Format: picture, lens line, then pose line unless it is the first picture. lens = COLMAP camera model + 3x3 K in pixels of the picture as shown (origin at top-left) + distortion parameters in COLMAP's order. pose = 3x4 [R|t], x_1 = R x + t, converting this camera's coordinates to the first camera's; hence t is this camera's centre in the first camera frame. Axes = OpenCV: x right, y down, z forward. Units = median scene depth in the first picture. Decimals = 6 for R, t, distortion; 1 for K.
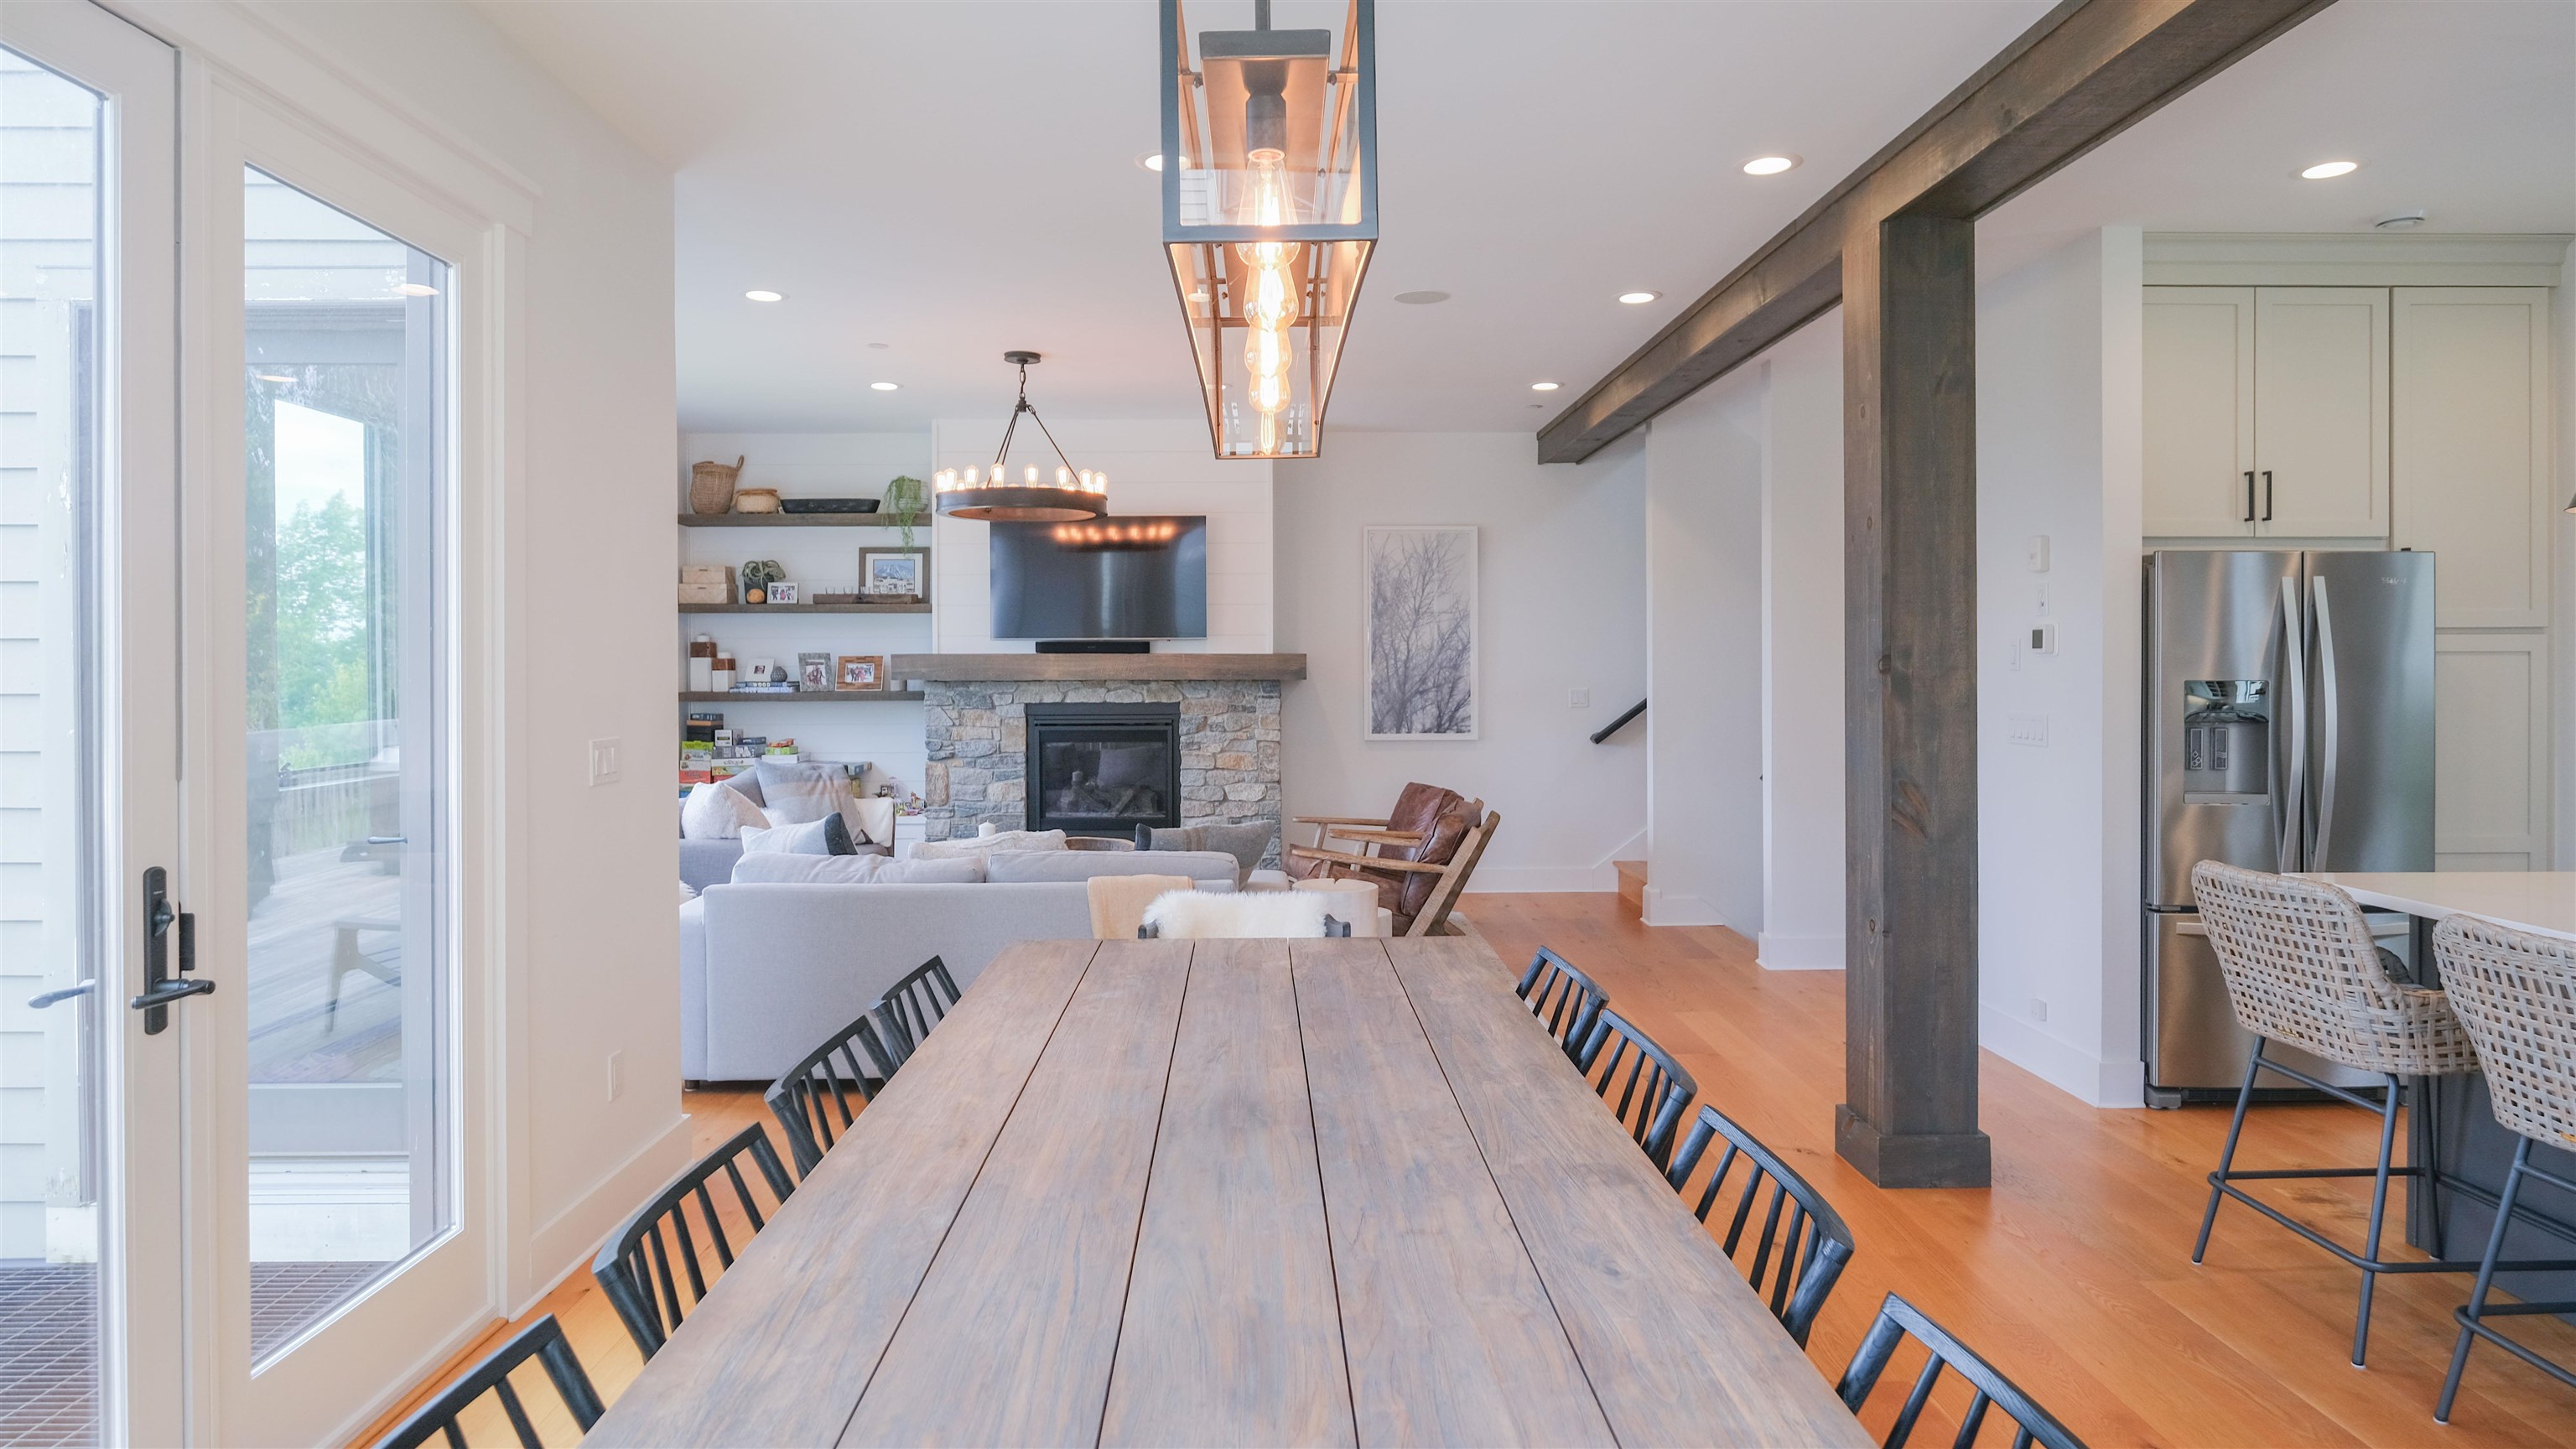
lens RADIAL K [[1413.0, 0, 1280.5], [0, 1413.0, 708.6], [0, 0, 1]] dist [-0.001284, 0.000036]
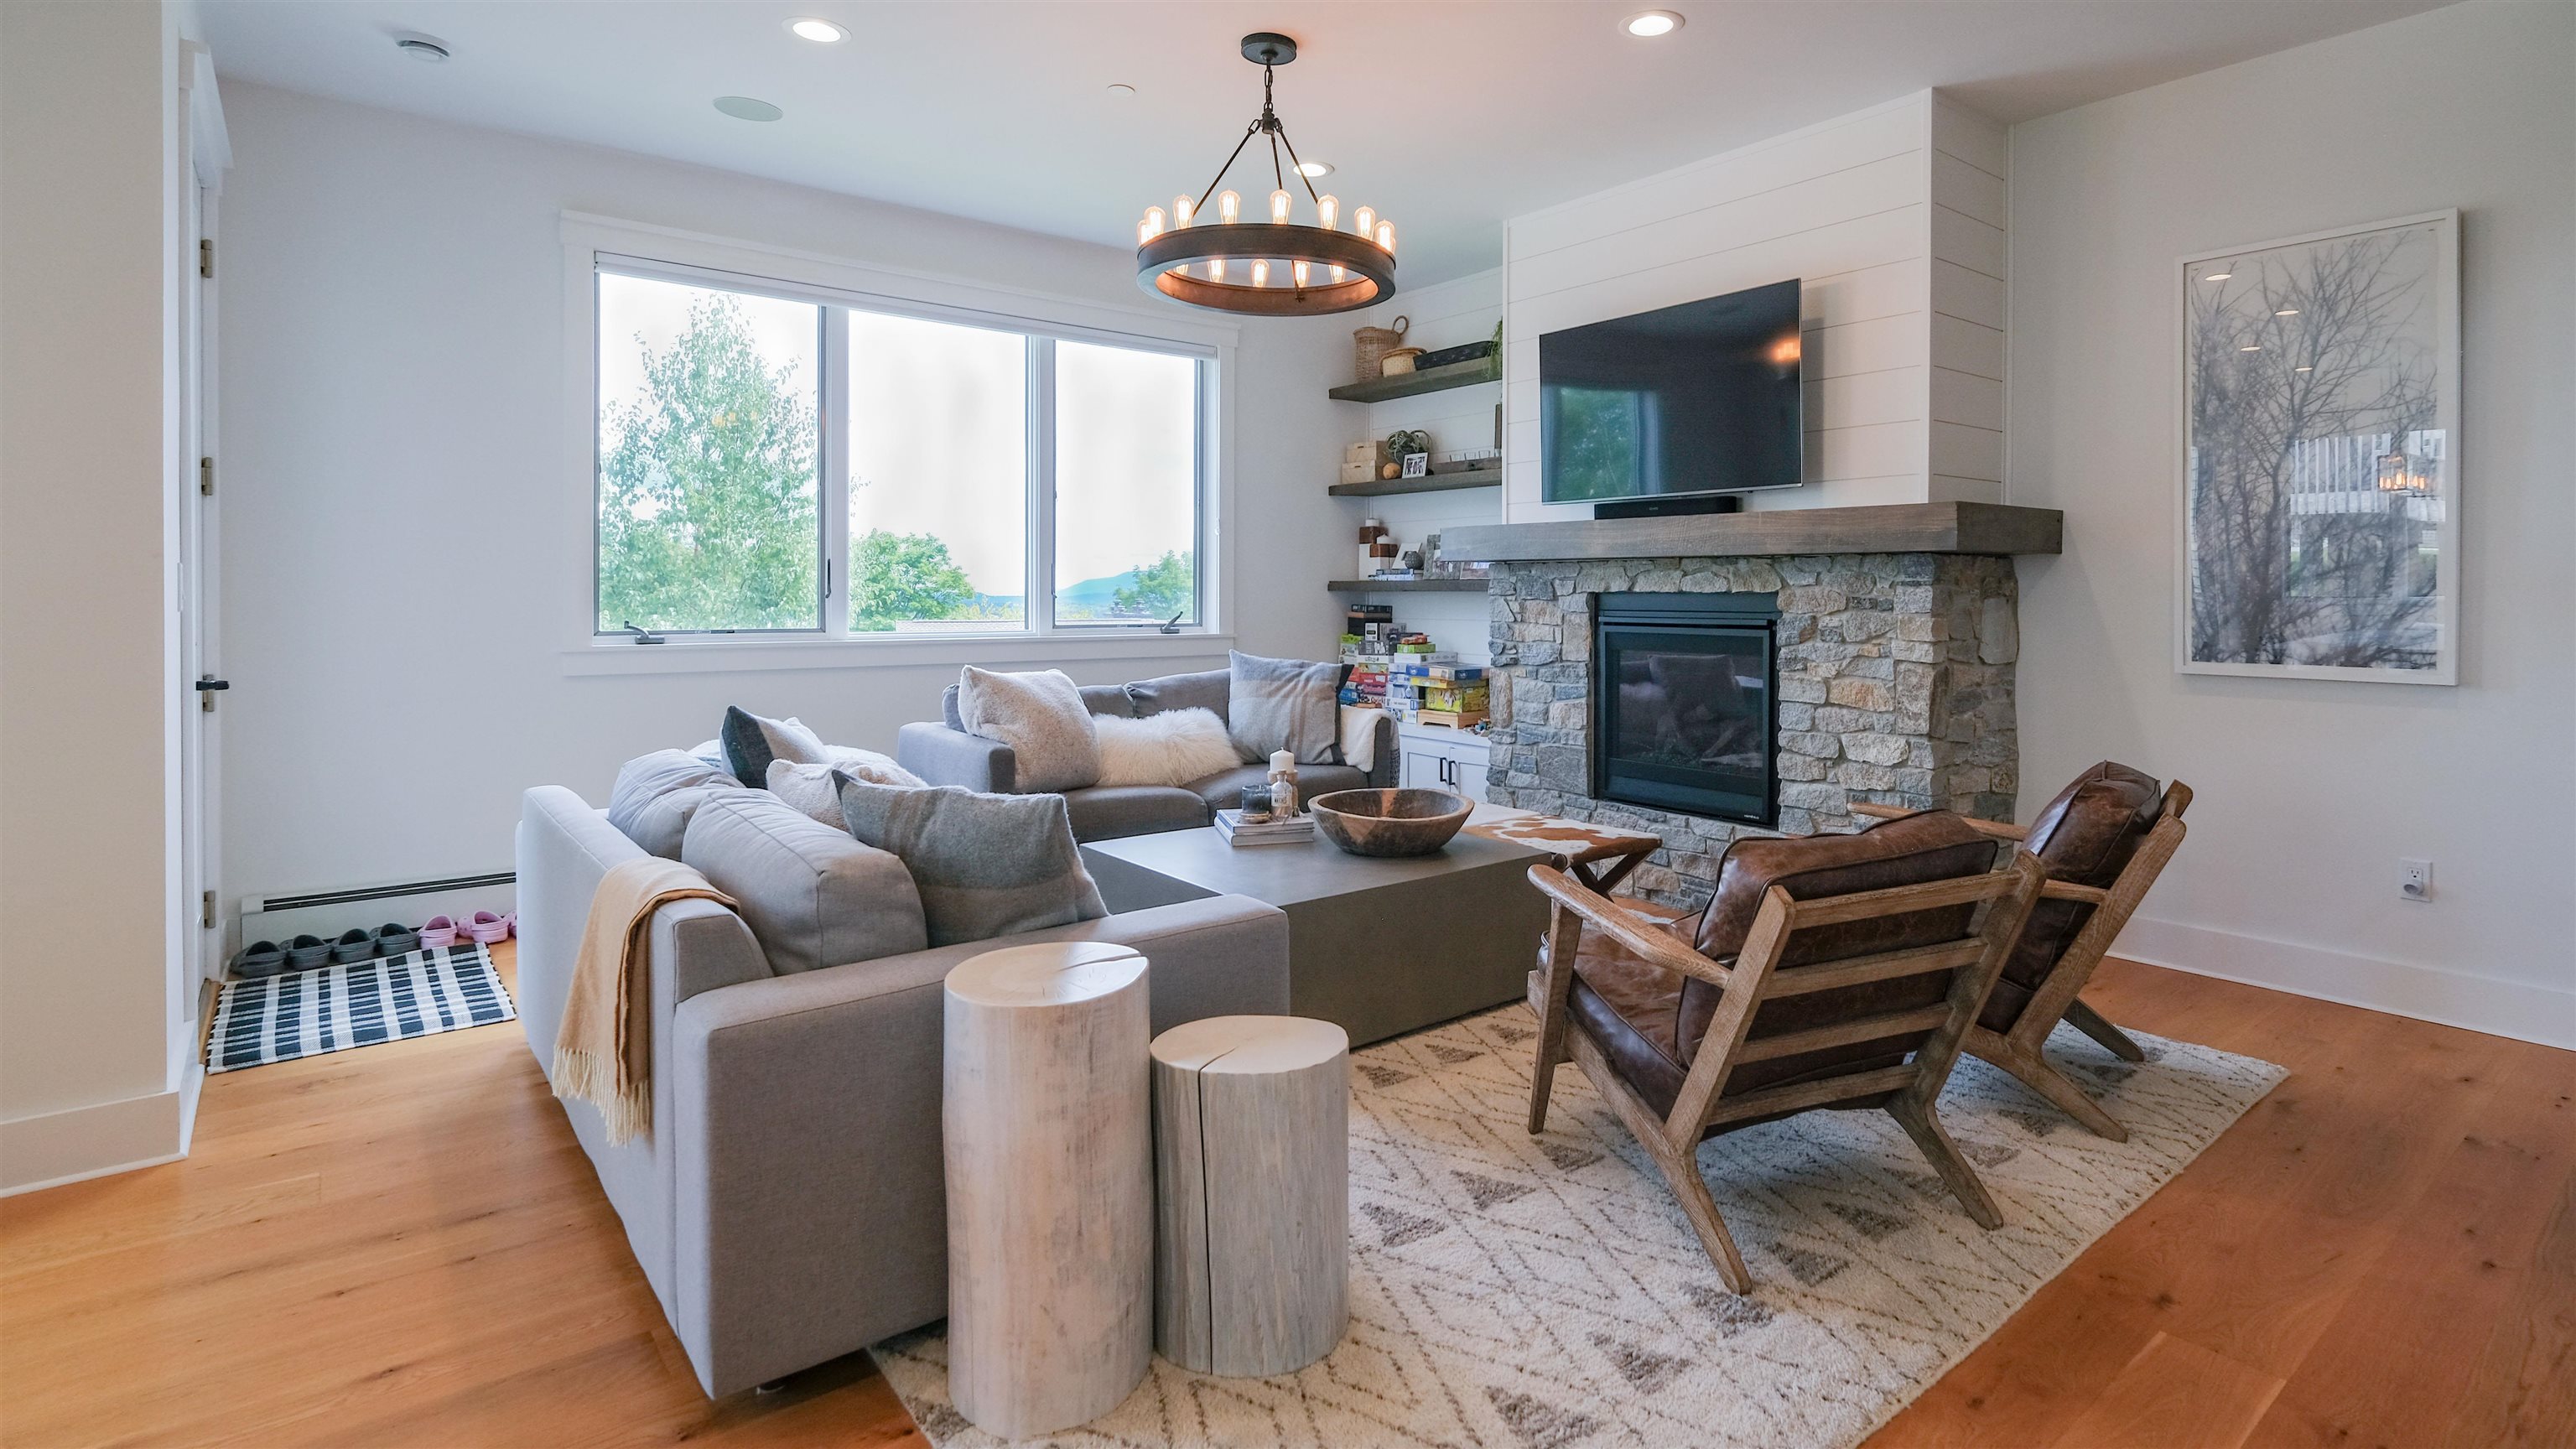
lens RADIAL K [[1272.0, 0, 1423.6], [0, 1272.0, 606.2], [0, 0, 1]] dist [0.014697, -0.000206]
pose [[0.650177, 0.013550, -0.759662, 0.241195], [-0.029835, 0.999525, -0.007706, 0.010053], [0.759197, 0.027675, 0.650272, 0.502034]]
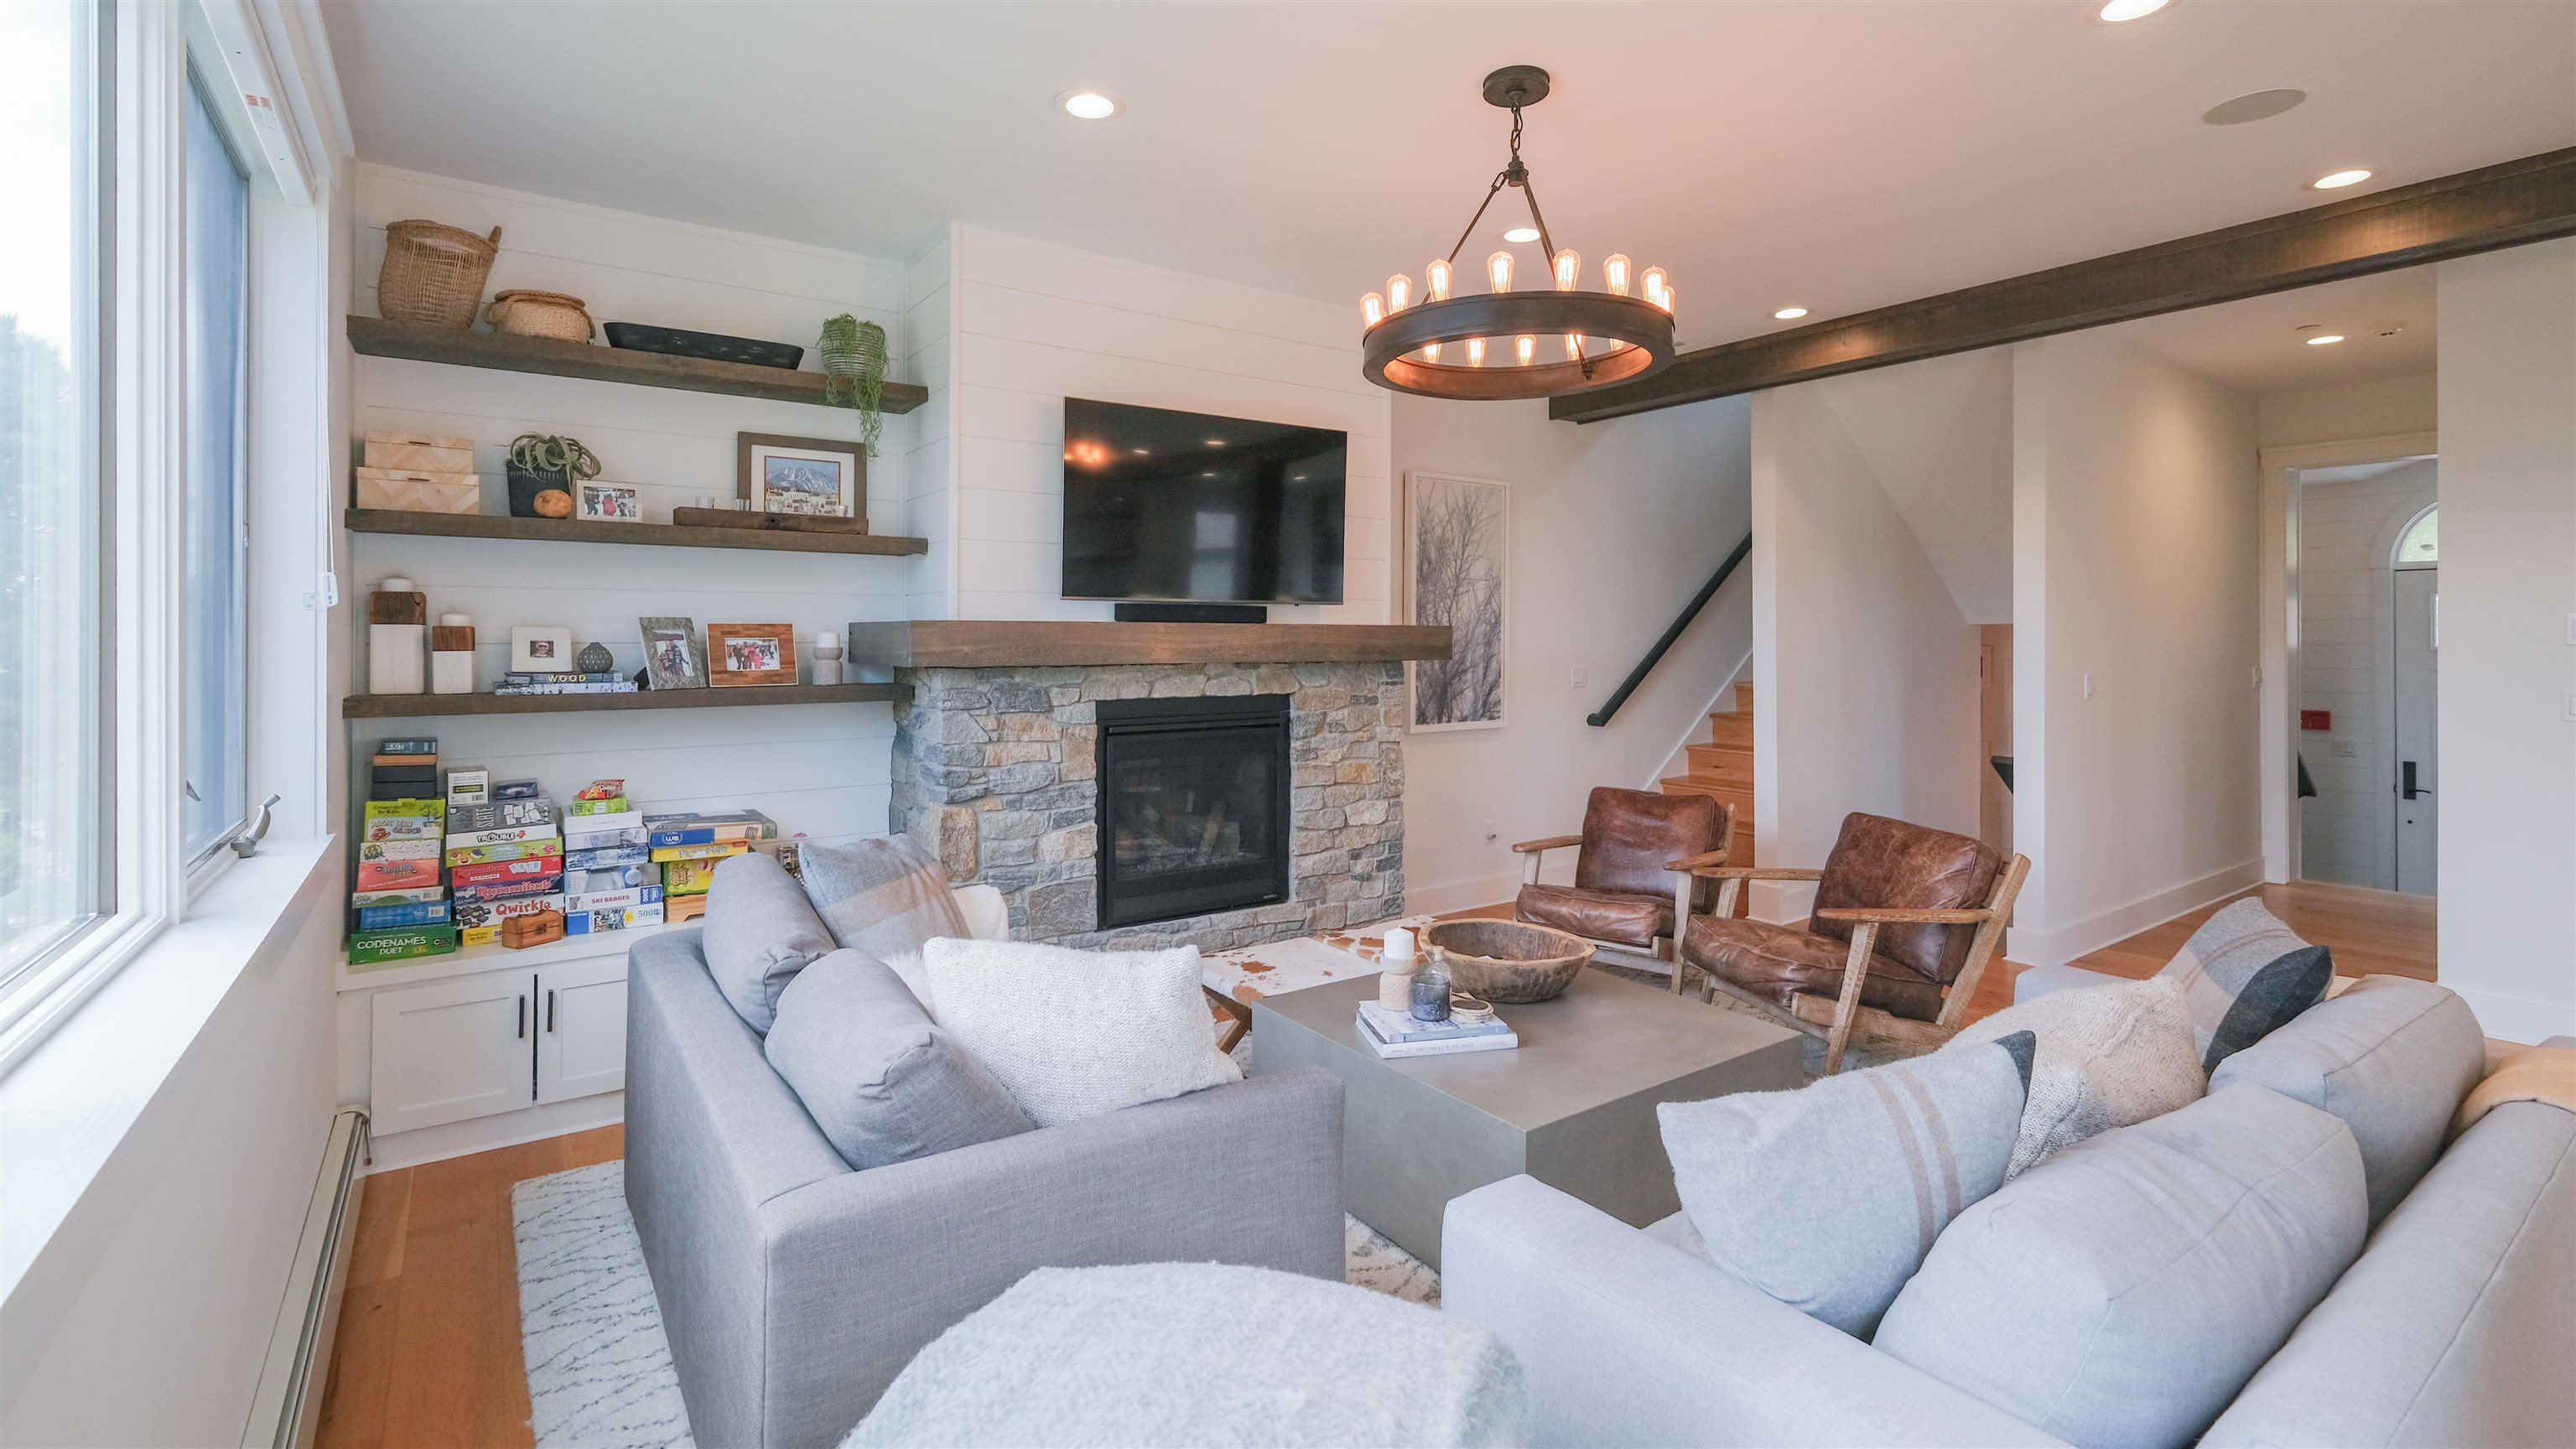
lens RADIAL K [[1132.4, 0, 1256.2], [0, 1132.4, 649.7], [0, 0, 1]] dist [-0.002014, -0.002404]
pose [[0.828618, -0.003245, 0.559805, -0.388452], [0.016009, 0.999712, -0.017902, -0.015761], [-0.559585, 0.023796, 0.828431, 0.522168]]
